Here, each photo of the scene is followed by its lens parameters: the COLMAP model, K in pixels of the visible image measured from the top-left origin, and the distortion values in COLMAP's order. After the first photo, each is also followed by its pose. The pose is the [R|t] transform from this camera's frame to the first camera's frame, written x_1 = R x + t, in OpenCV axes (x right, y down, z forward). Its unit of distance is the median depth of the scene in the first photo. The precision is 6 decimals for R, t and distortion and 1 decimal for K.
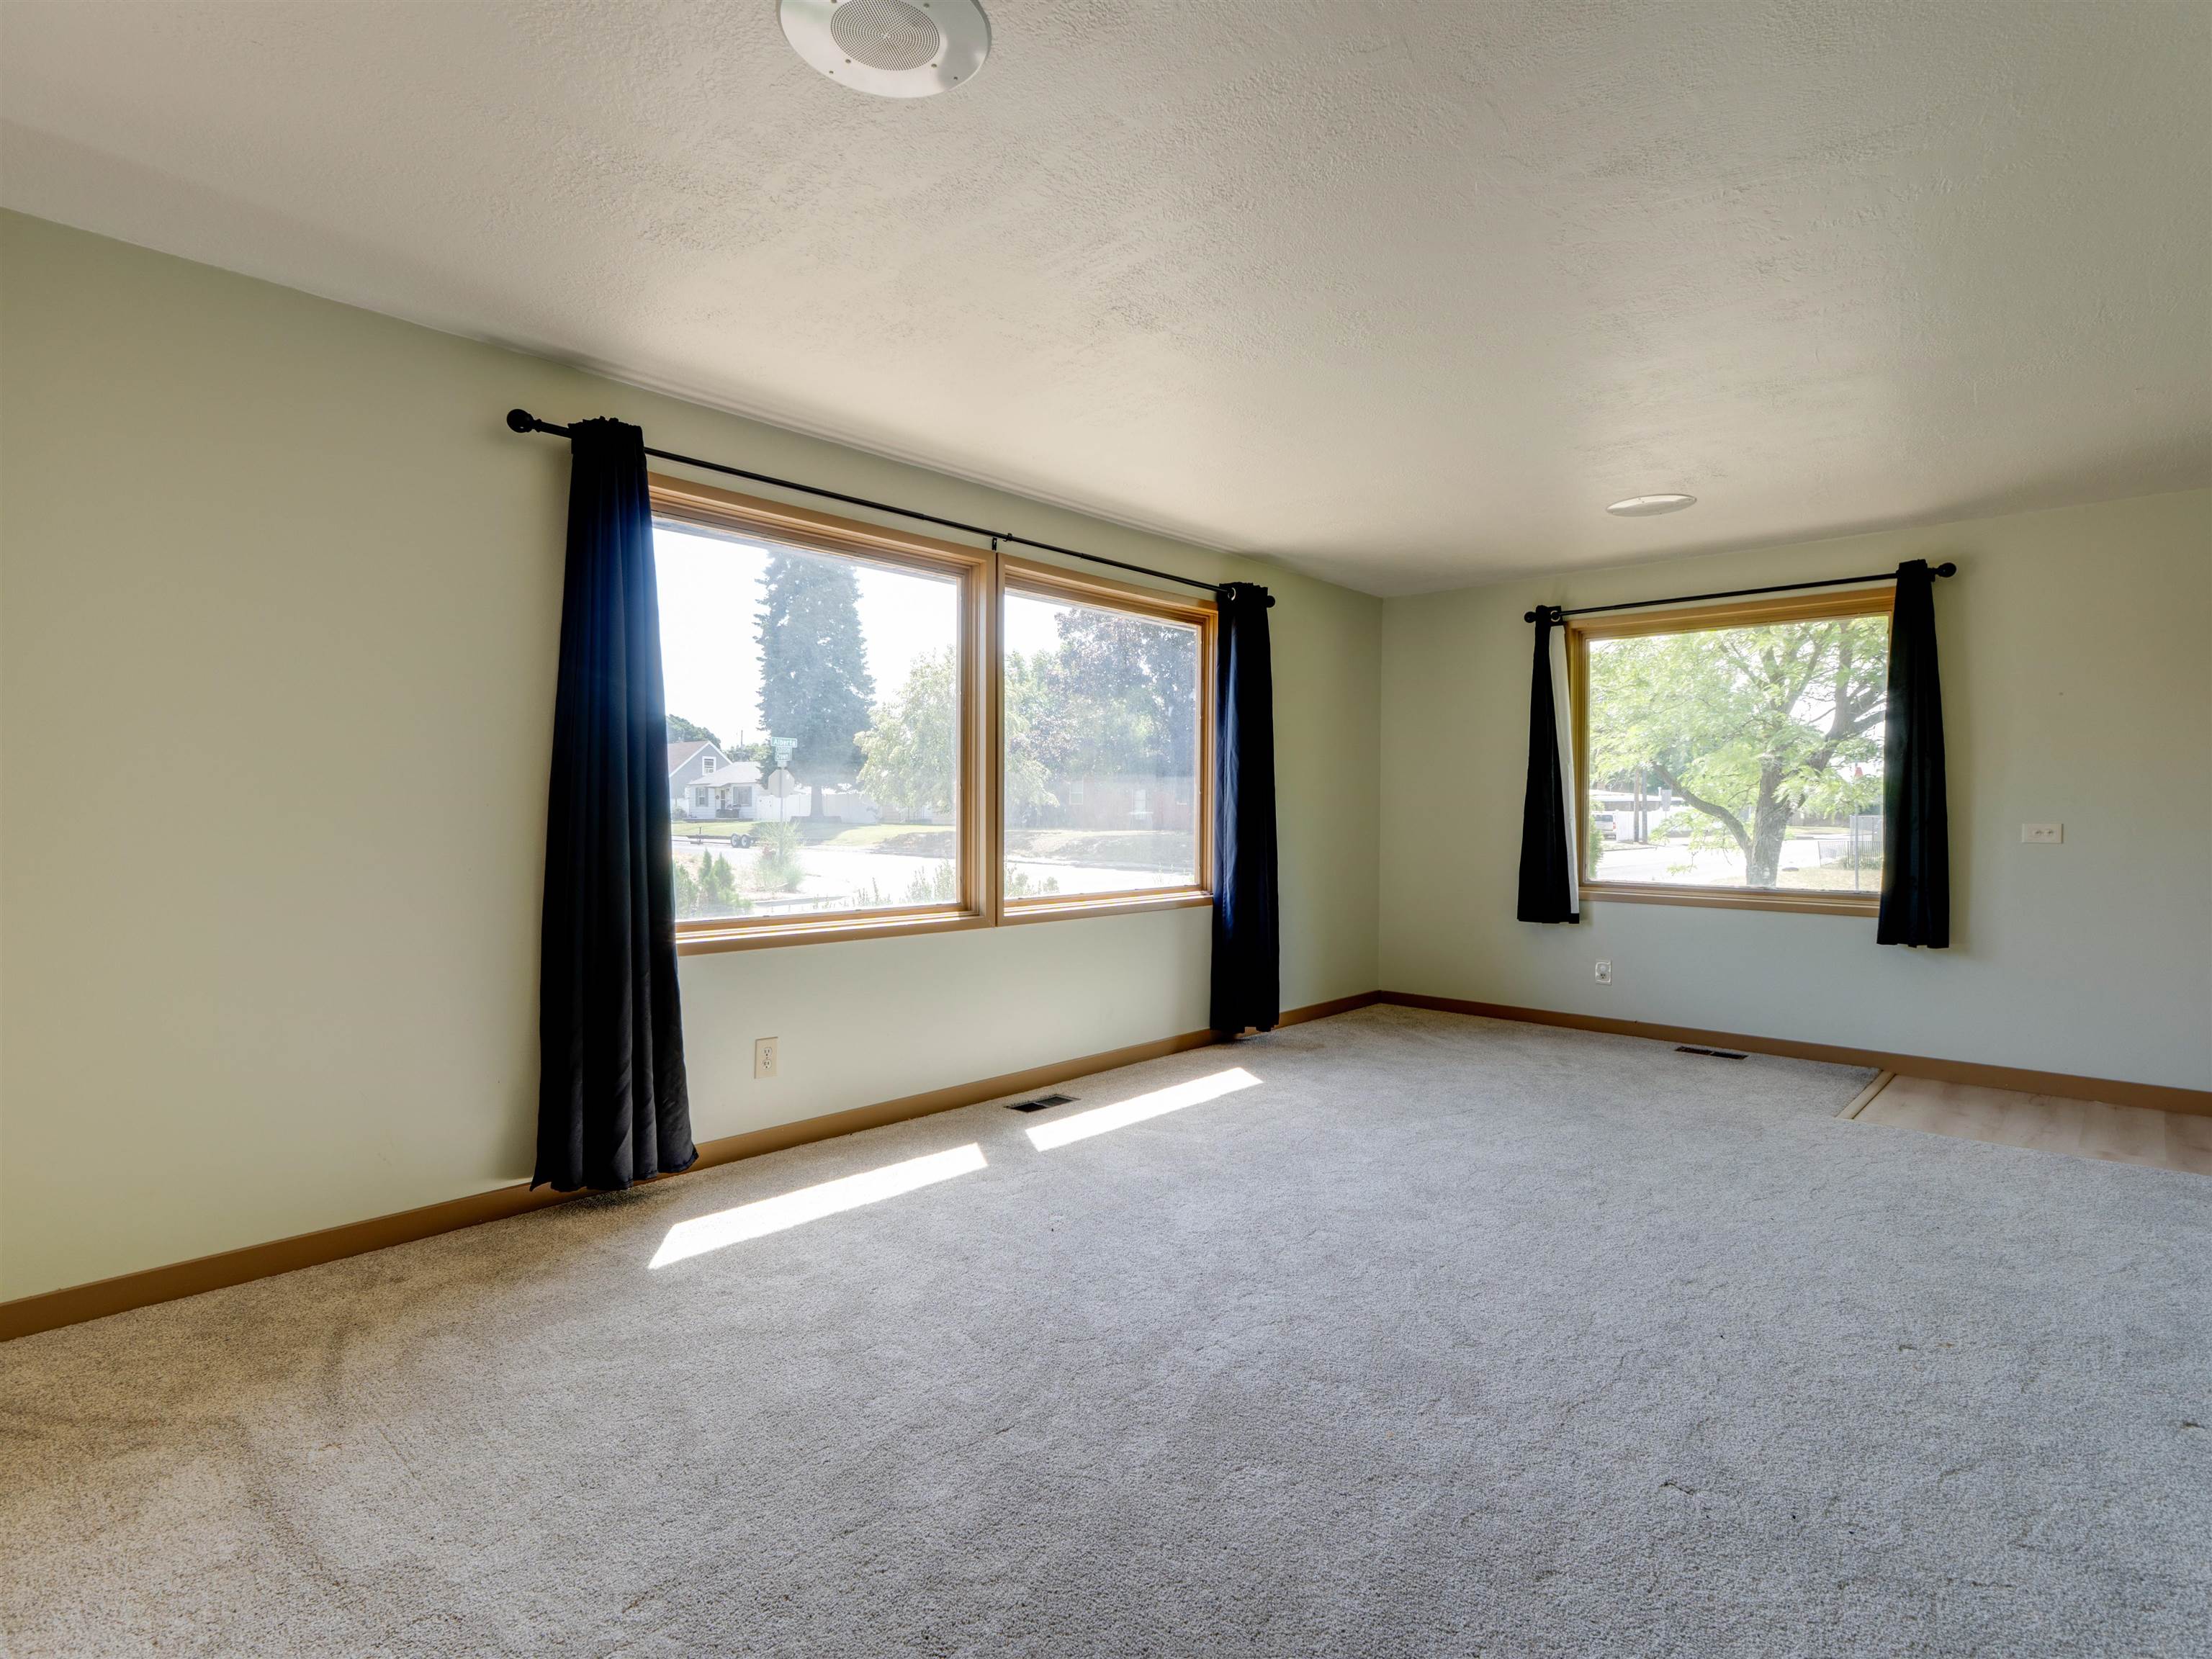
lens RADIAL K [[1129.7, 0, 1109.1], [0, 1129.7, 822.4], [0, 0, 1]] dist [-0.003837, -0.001727]
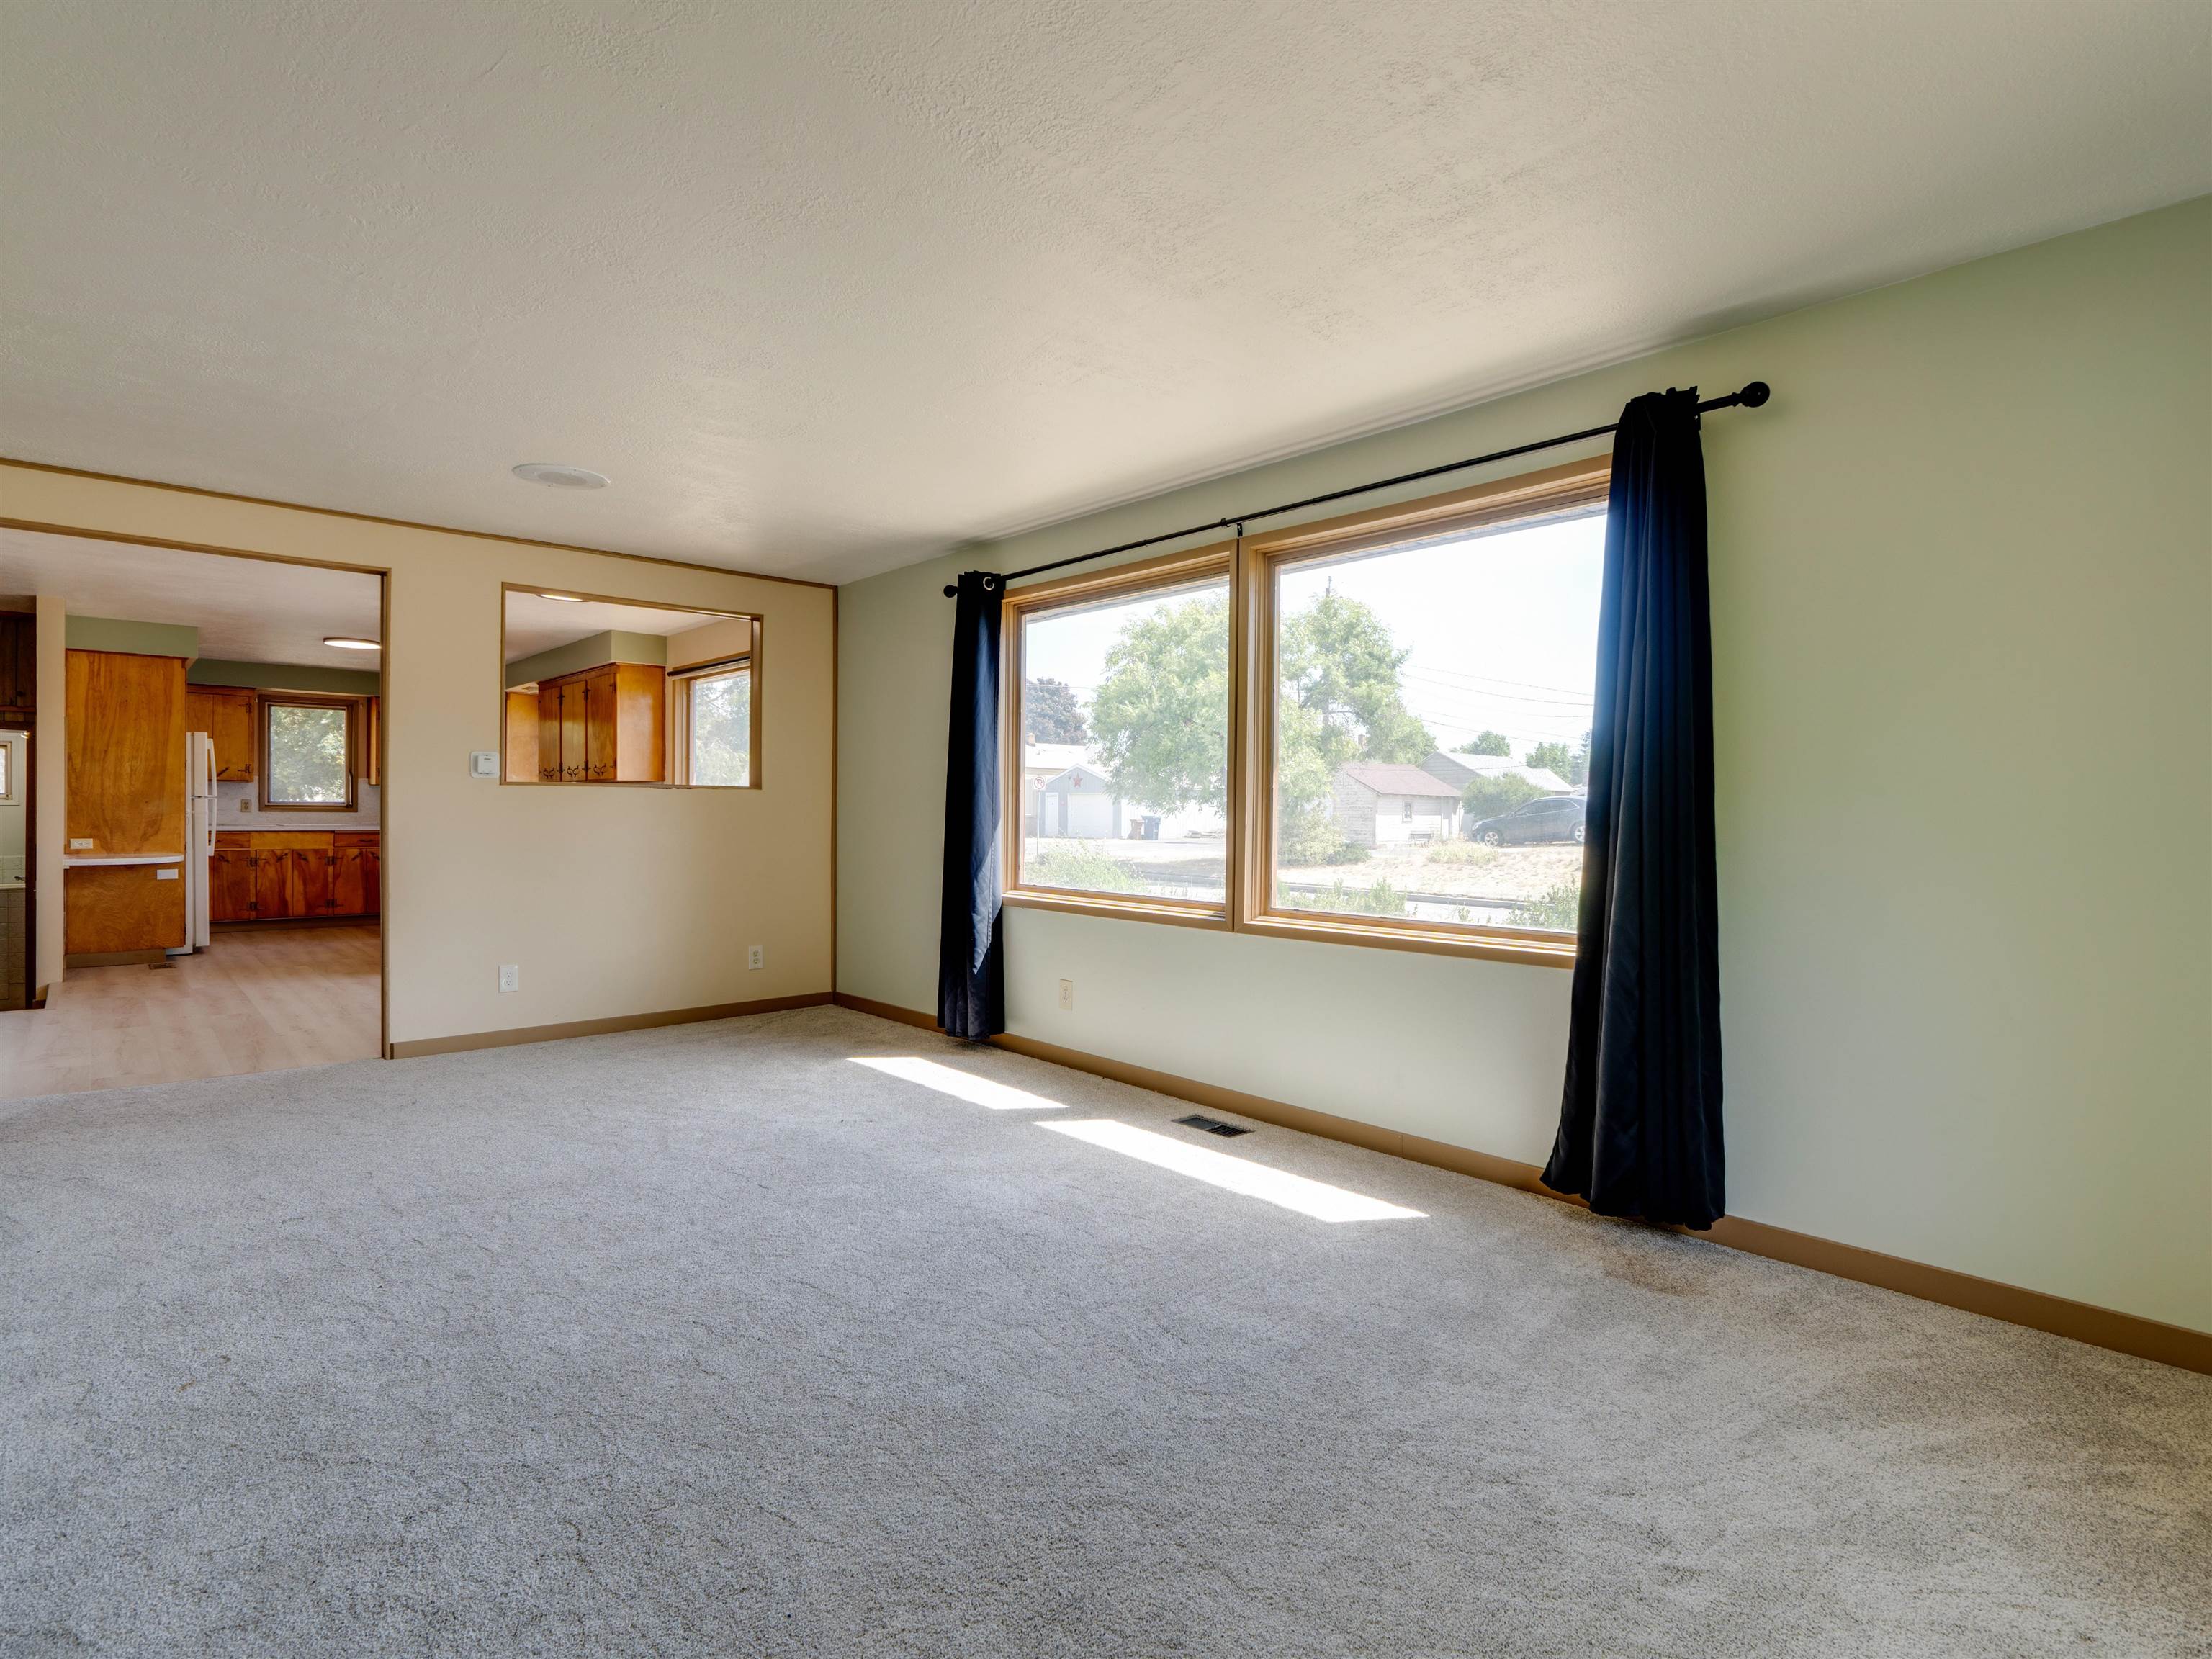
lens RADIAL K [[1123.8, 0, 1103.3], [0, 1123.8, 822.4], [0, 0, 1]] dist [-0.000541, -0.000189]
pose [[-0.092529, 0.004958, -0.995698, 0.754340], [-0.019033, 0.999796, 0.006747, -0.003959], [0.995528, 0.019576, -0.092416, 0.866871]]
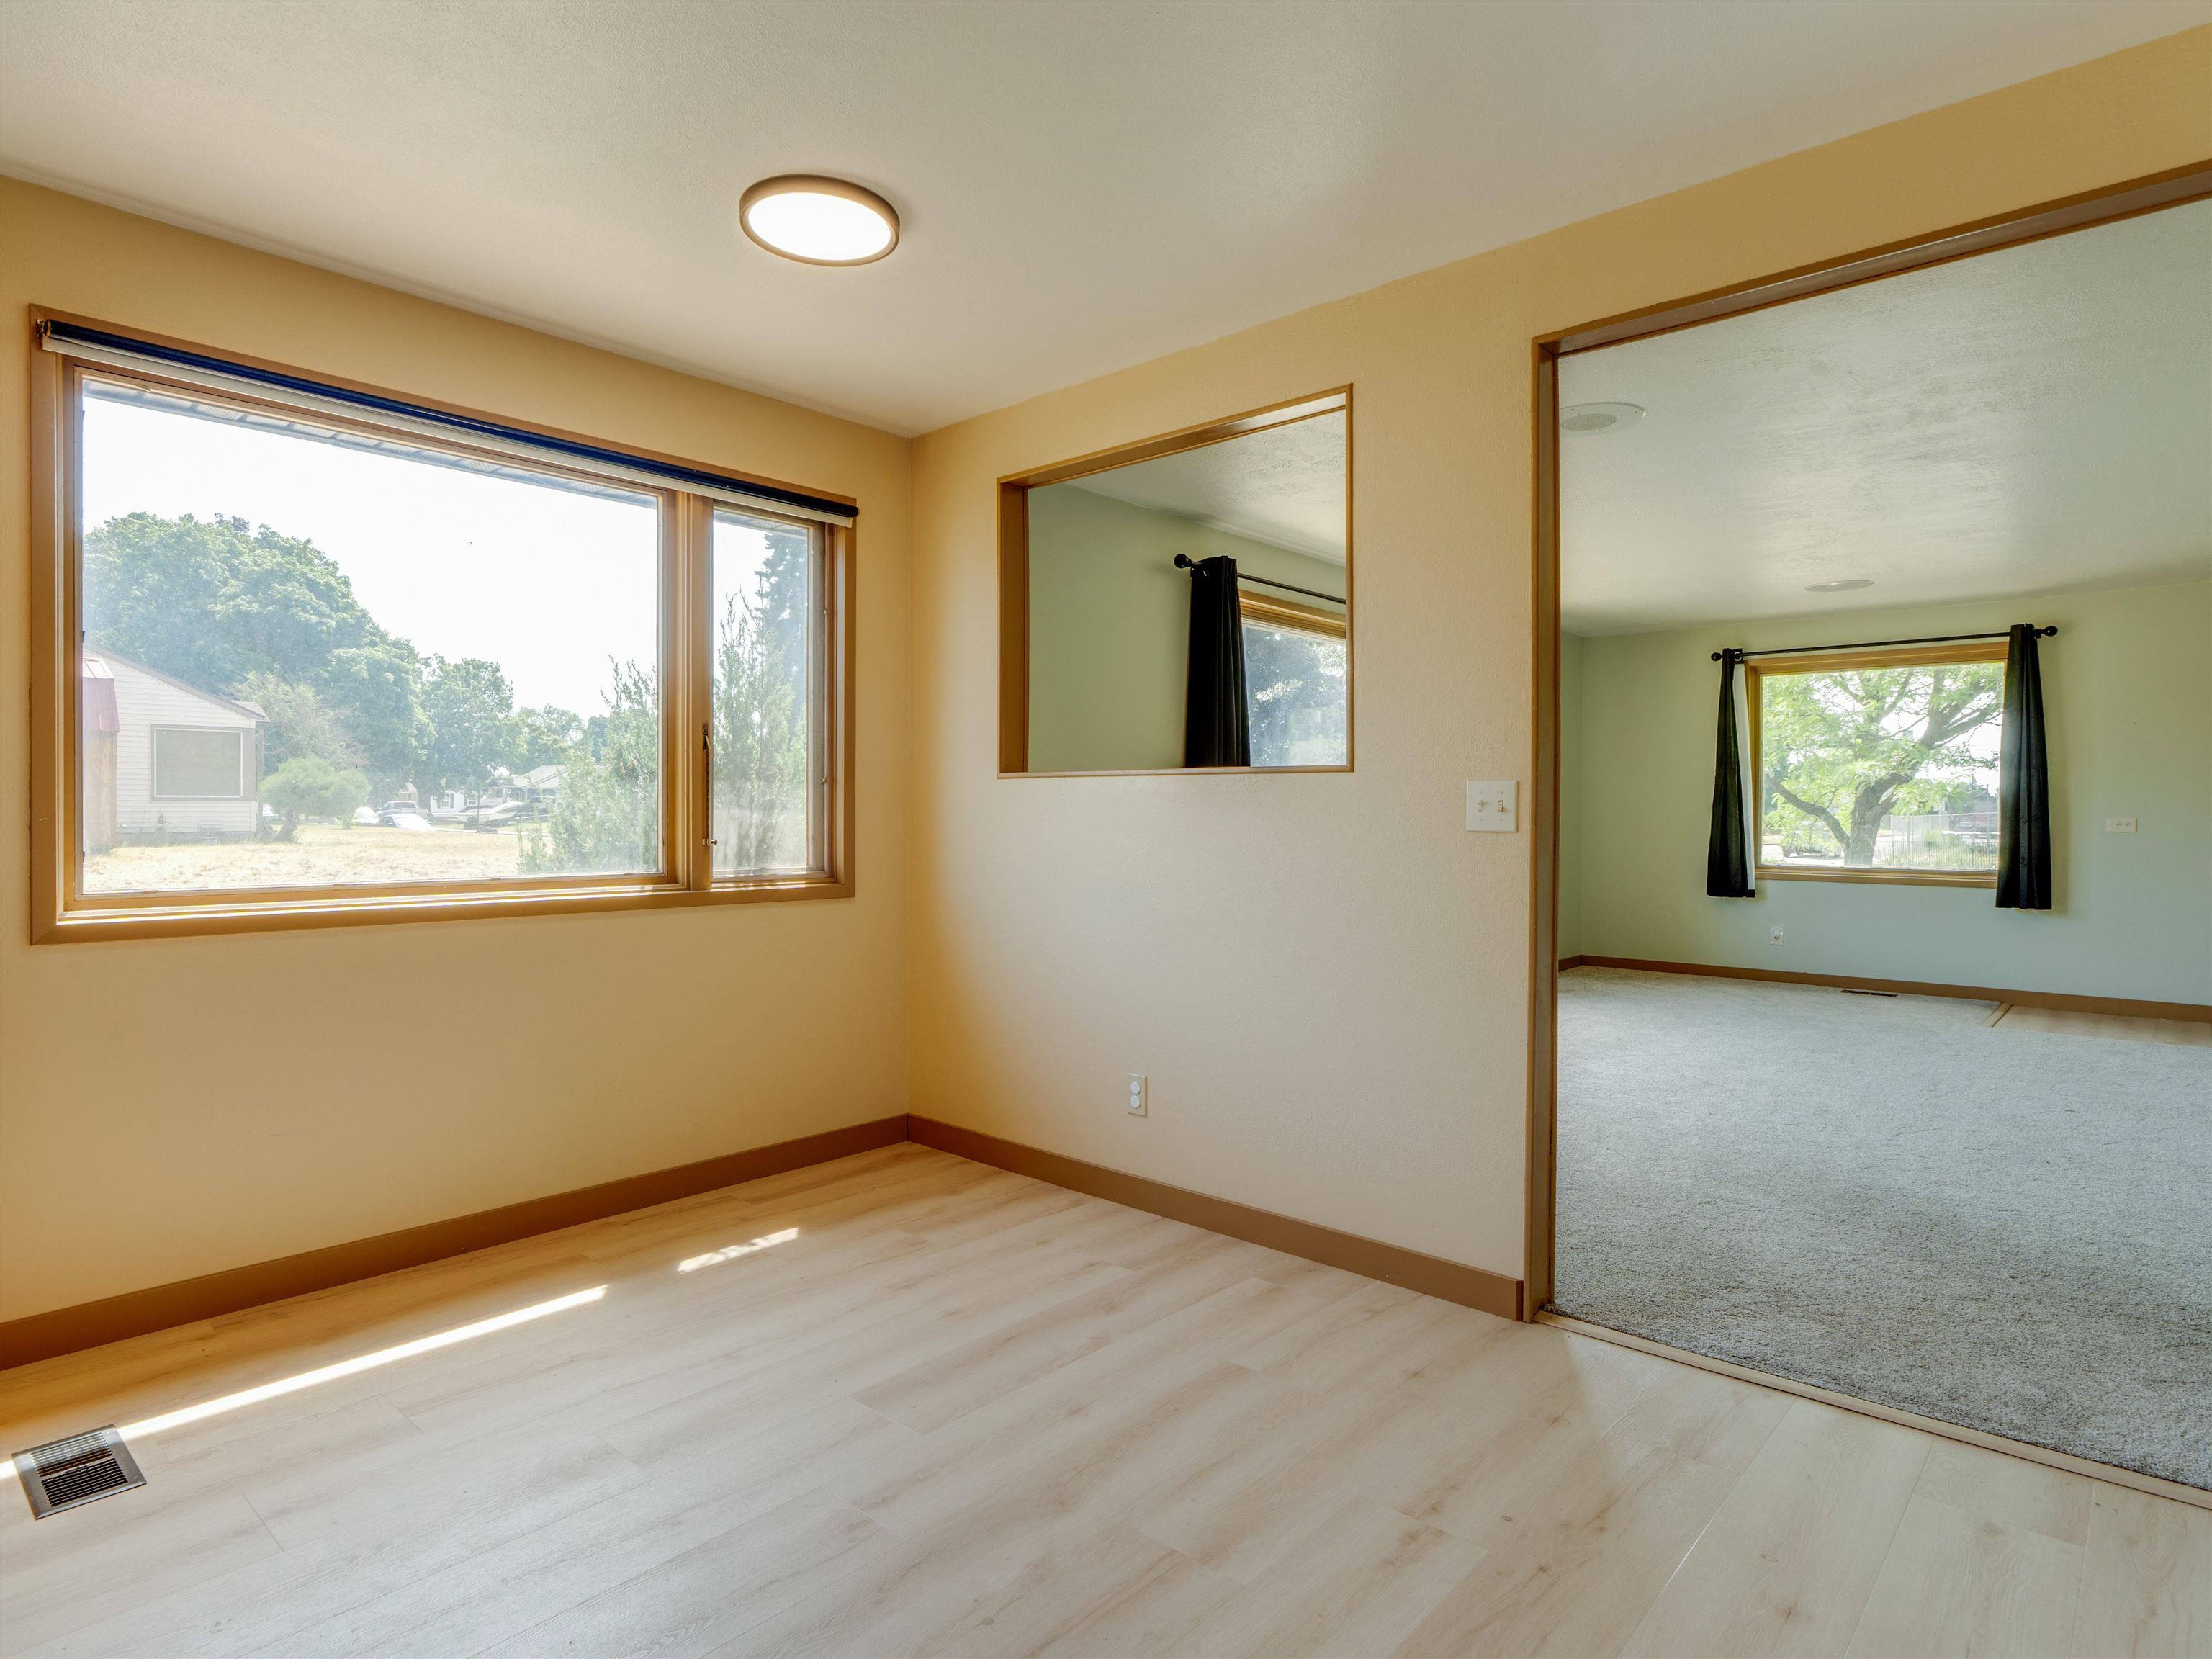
lens RADIAL K [[1203.8, 0, 1112.1], [0, 1203.8, 818.6], [0, 0, 1]] dist [-0.007836, -0.000134]
pose [[0.999857, -0.002261, 0.016731, -0.388608], [0.002336, 0.999987, -0.004467, 0.005222], [-0.016720, 0.004506, 0.999850, -0.401122]]
